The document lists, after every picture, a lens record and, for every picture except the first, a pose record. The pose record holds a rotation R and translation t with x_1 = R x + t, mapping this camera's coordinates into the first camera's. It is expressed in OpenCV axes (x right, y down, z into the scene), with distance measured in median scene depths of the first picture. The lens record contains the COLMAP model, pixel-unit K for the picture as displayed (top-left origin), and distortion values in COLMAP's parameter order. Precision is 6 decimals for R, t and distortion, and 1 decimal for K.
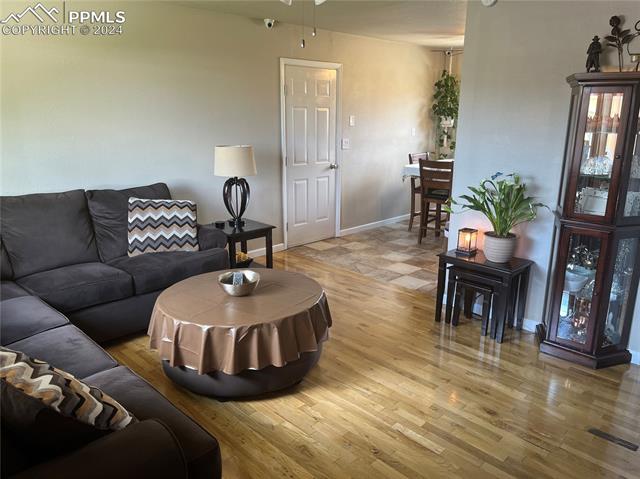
lens RADIAL K [[499.9, 0, 323.6], [0, 499.9, 237.1], [0, 0, 1]] dist [0.054480, -0.001233]
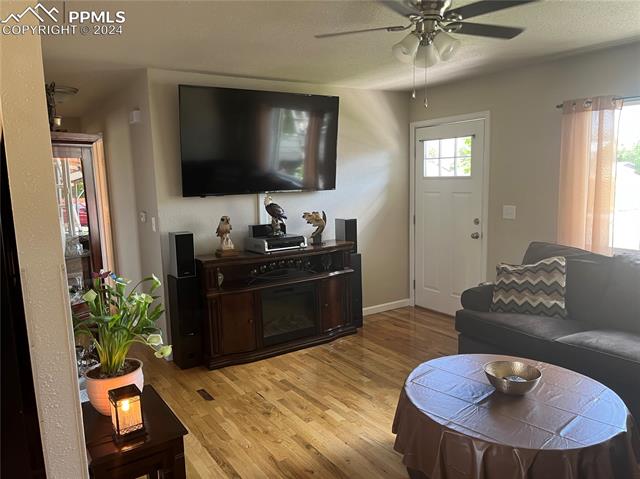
lens RADIAL K [[472.8, 0, 320.0], [0, 472.8, 239.5], [0, 0, 1]] dist [0.075052, -0.124219]
pose [[-0.978129, -0.011118, 0.207701, -0.029126], [0.068379, 0.925880, 0.371580, -0.442679], [-0.196437, 0.377655, -0.904870, 1.768855]]
